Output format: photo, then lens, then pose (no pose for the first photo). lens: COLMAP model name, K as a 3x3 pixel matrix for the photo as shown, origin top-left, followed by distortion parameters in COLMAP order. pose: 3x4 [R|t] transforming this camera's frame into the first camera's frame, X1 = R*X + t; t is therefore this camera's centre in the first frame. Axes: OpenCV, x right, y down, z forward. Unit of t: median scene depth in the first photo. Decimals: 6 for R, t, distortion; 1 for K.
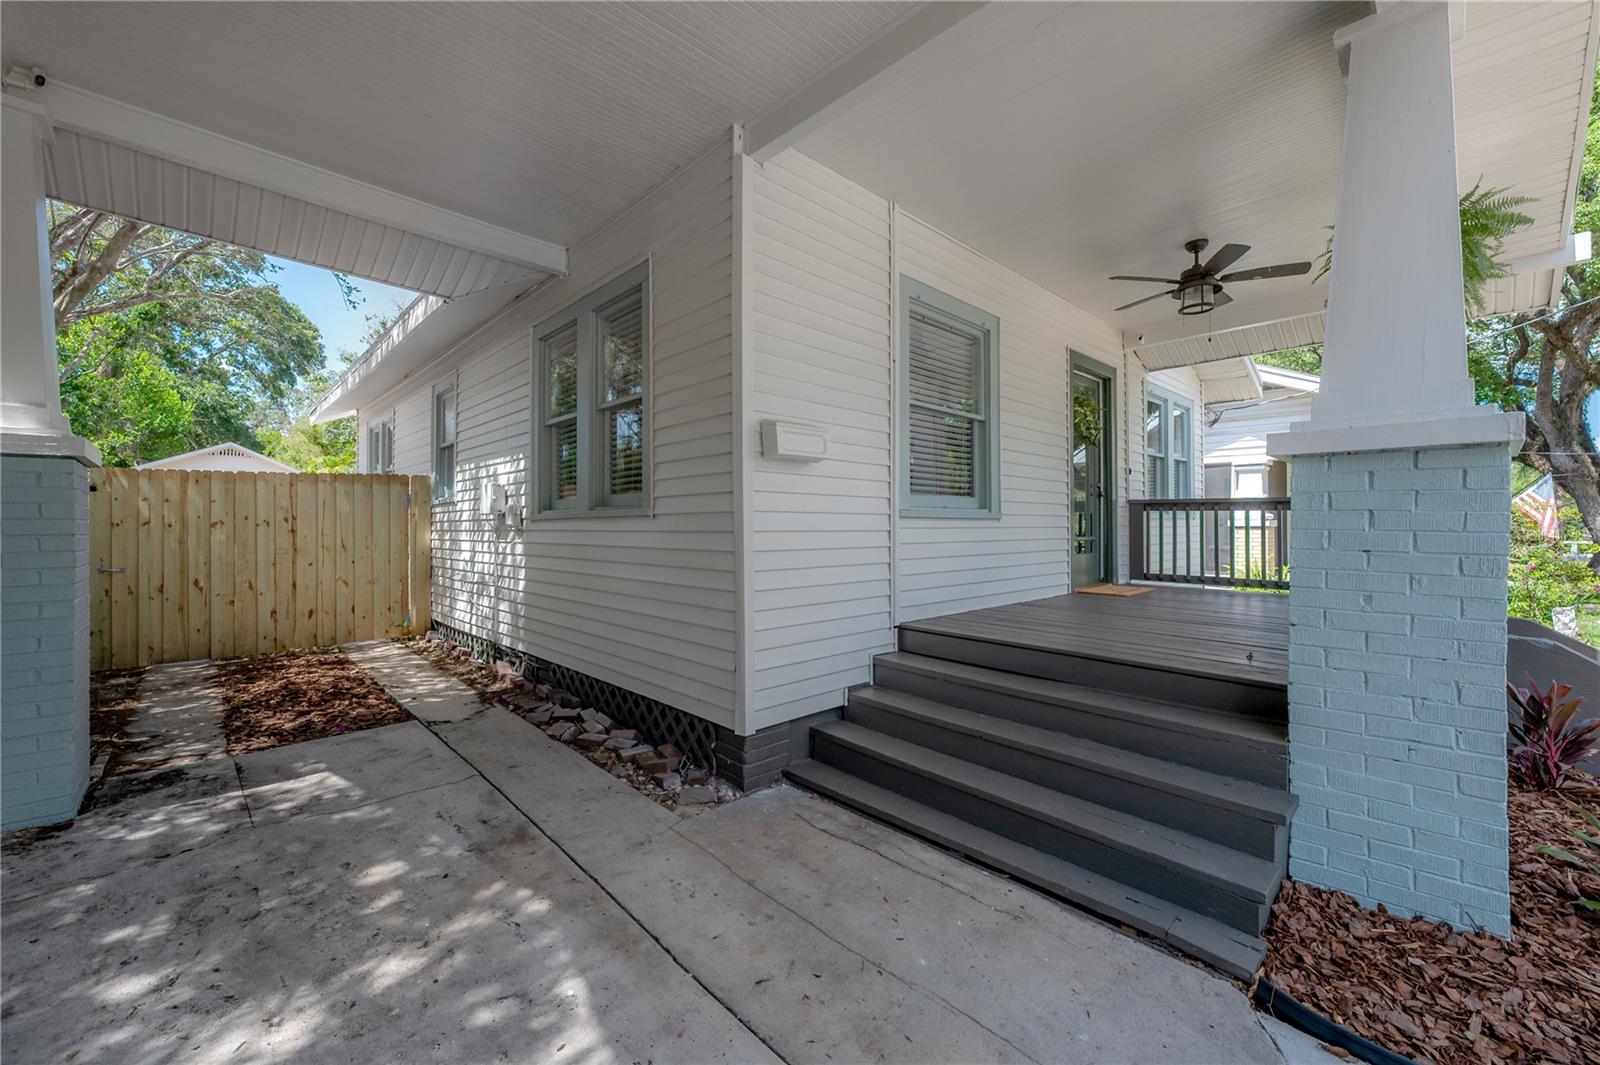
lens RADIAL K [[656.2, 0, 828.0], [0, 656.2, 519.8], [0, 0, 1]] dist [0.002900, -0.001534]
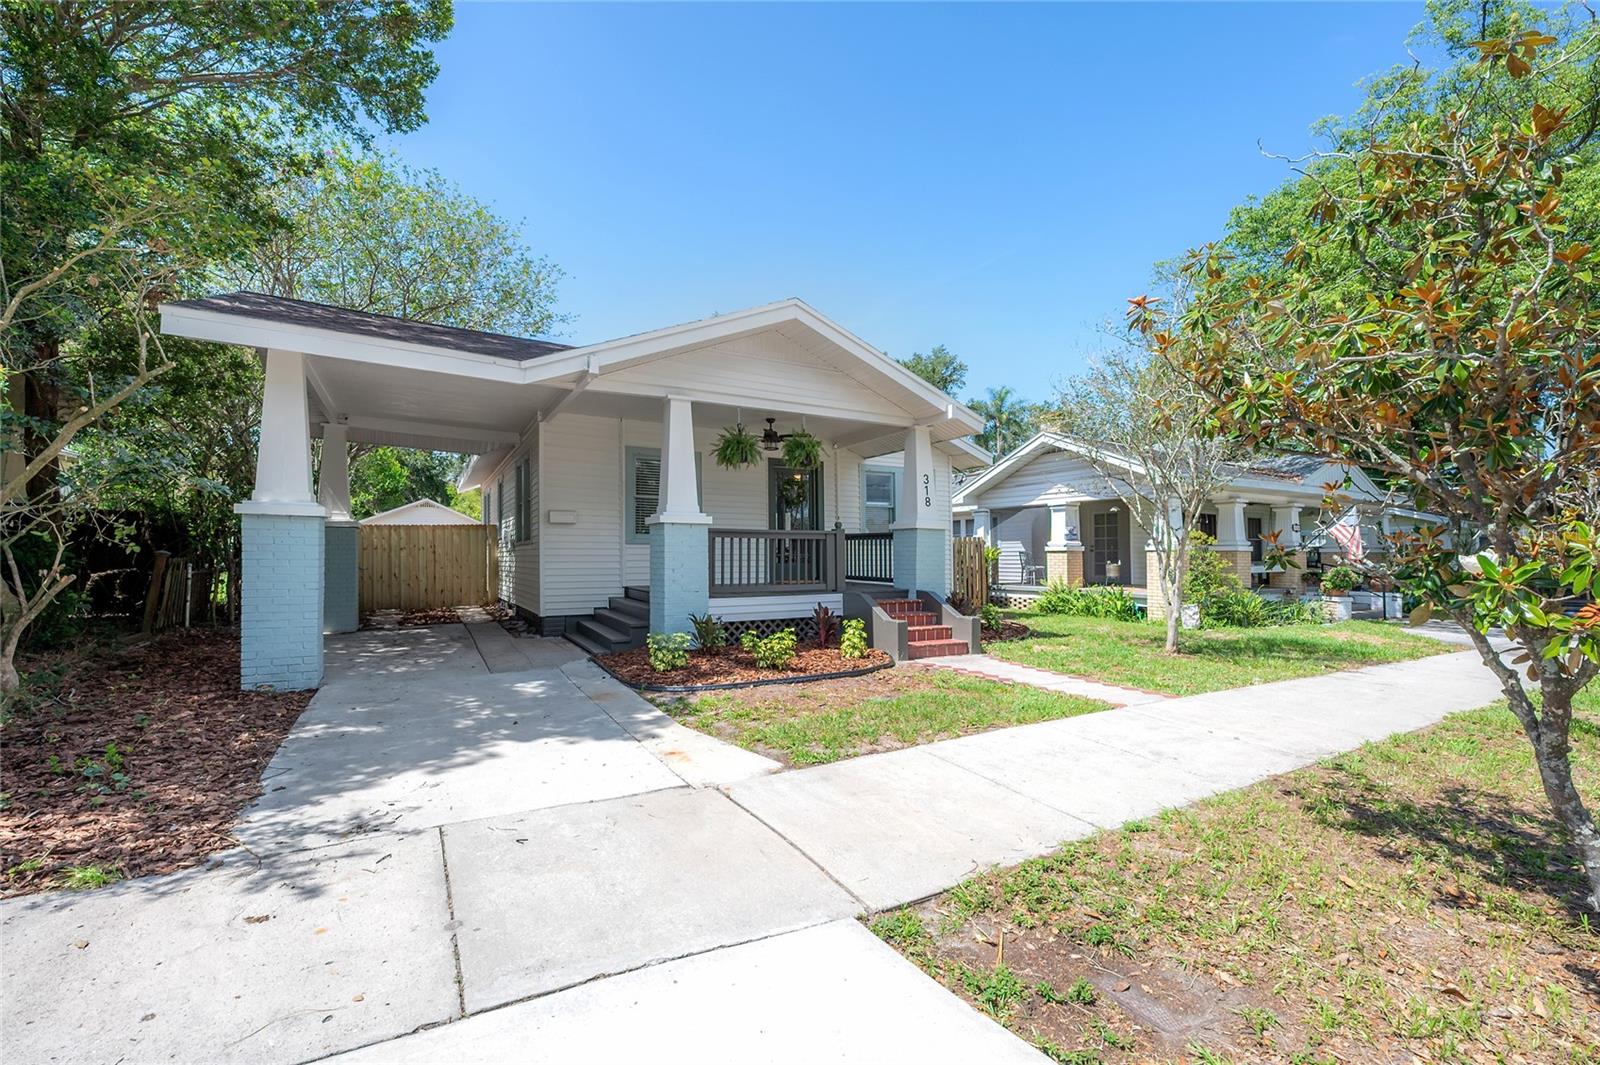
lens RADIAL K [[656.2, 0, 828.9], [0, 656.2, 551.3], [0, 0, 1]] dist [0.002900, -0.001534]
pose [[0.977970, -0.001975, -0.208737, 0.889473], [0.002487, 0.999995, 0.002188, 0.013655], [0.208732, -0.002659, 0.977969, -0.821642]]
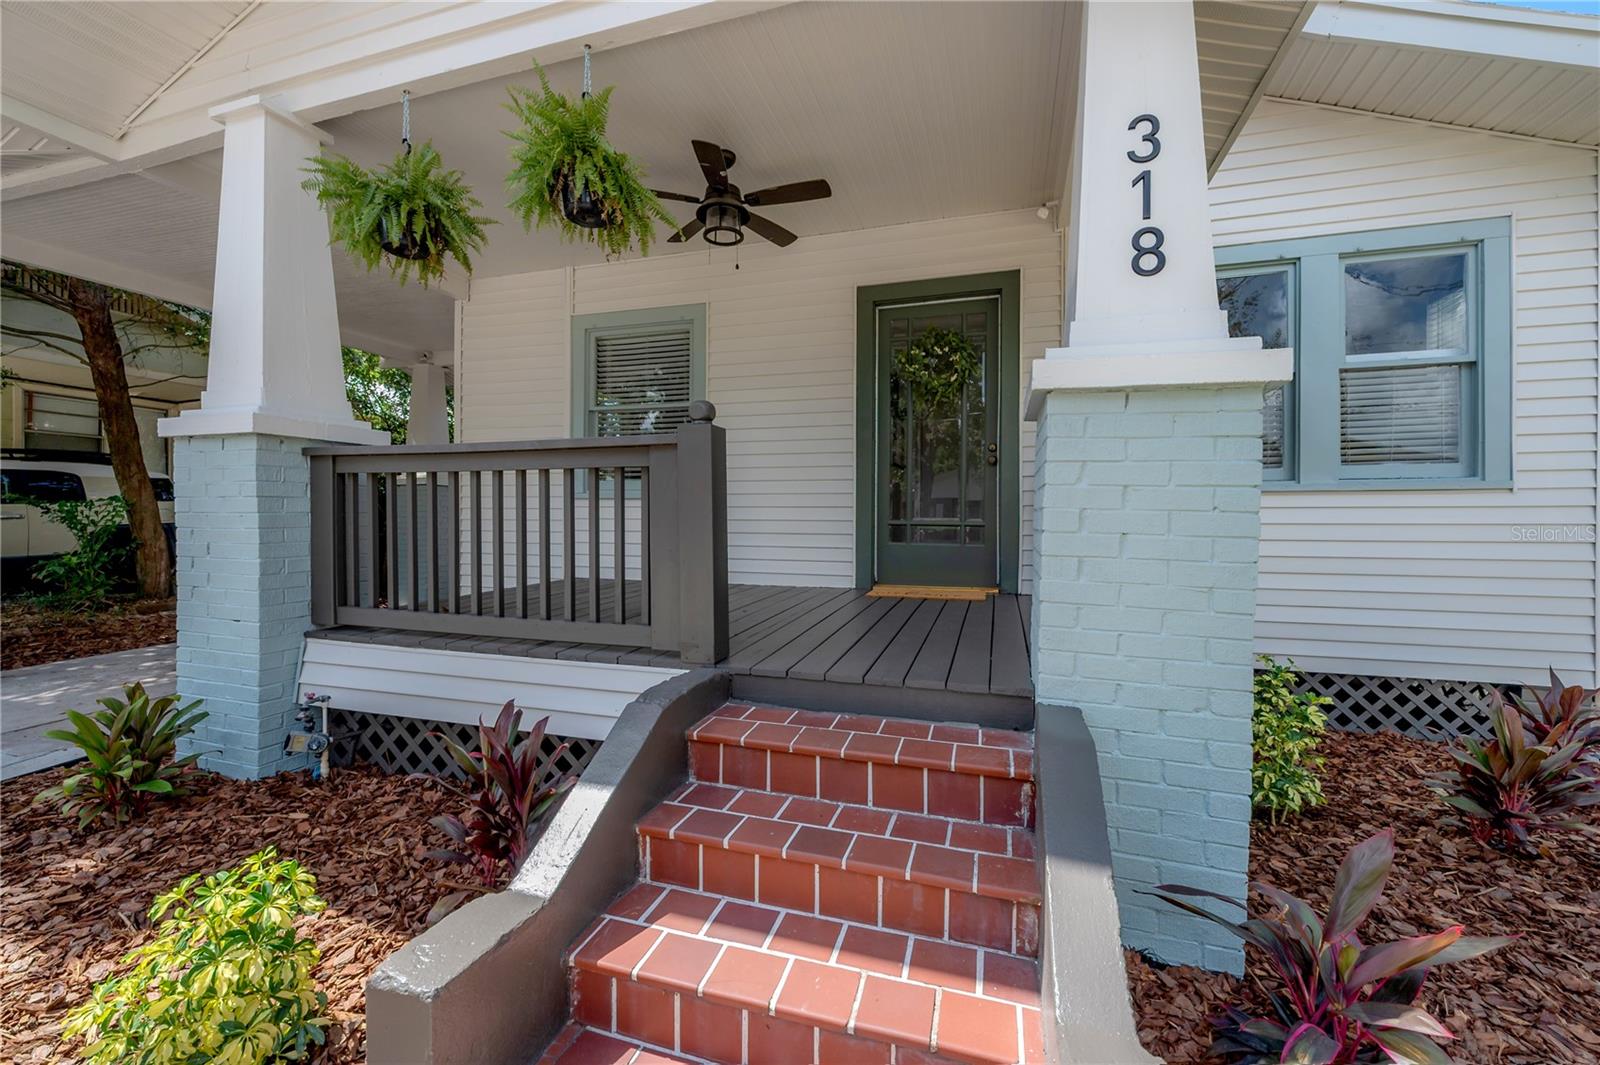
lens RADIAL K [[656.2, 0, 793.6], [0, 656.2, 519.3], [0, 0, 1]] dist [0.002900, -0.001534]
pose [[0.471260, 0.002986, -0.881989, 0.979015], [0.001717, 0.999989, 0.004303, 0.020252], [0.881992, -0.003542, 0.471250, 0.497385]]
